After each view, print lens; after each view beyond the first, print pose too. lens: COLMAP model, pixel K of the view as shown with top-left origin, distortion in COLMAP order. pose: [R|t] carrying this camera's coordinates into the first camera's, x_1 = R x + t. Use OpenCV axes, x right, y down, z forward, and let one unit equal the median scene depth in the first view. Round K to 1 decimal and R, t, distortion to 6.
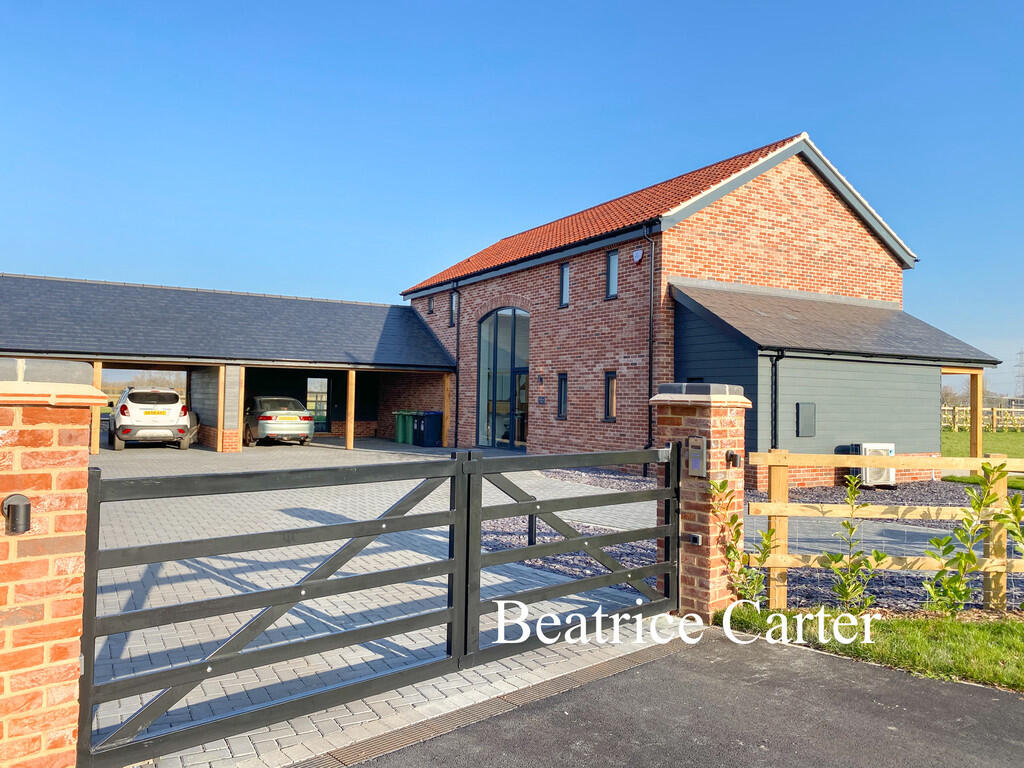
lens RADIAL K [[783.5, 0, 515.4], [0, 783.5, 386.6], [0, 0, 1]] dist [0.026755, -0.042253]
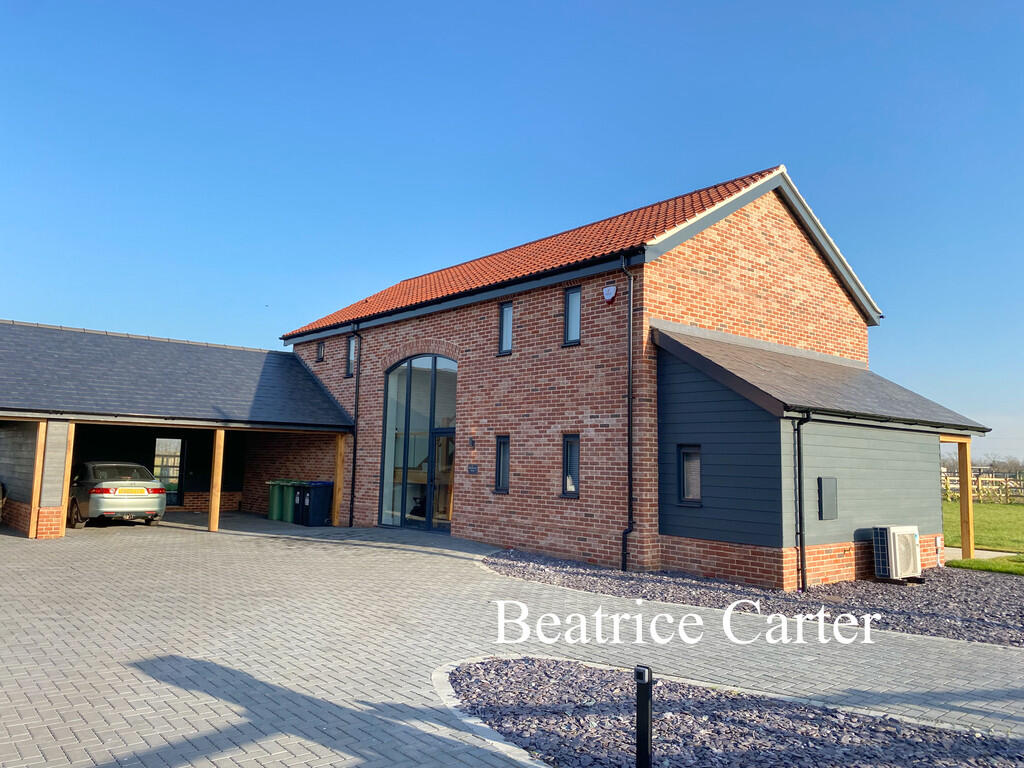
lens RADIAL K [[783.5, 0, 514.1], [0, 783.5, 377.7], [0, 0, 1]] dist [0.026755, -0.042253]
pose [[0.983136, 0.024493, 0.181227, -0.076097], [-0.008347, 0.995967, -0.089326, -0.004878], [-0.182684, 0.086307, 0.979376, 0.200094]]
